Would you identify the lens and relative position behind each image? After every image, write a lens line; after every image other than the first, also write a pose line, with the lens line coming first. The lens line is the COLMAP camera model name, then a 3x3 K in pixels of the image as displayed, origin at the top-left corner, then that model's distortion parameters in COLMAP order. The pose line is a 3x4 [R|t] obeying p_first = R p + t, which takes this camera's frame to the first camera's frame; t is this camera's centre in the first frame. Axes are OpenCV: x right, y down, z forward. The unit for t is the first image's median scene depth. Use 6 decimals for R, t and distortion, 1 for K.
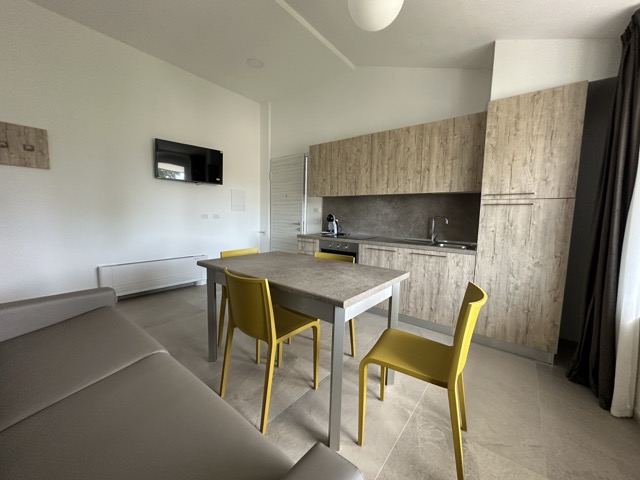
lens RADIAL K [[255.7, 0, 320.4], [0, 255.7, 242.6], [0, 0, 1]] dist [-0.003484, -0.000195]
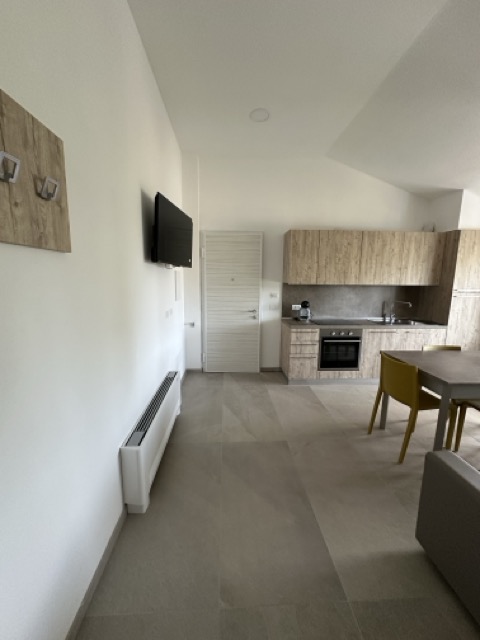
lens RADIAL K [[255.7, 0, 237.7], [0, 255.7, 318.9], [0, 0, 1]] dist [-0.003484, -0.000195]
pose [[0.756167, -0.115813, 0.644049, -0.976377], [0.076844, 0.993120, 0.088362, -0.177920], [-0.649851, -0.017325, 0.759864, 0.482531]]
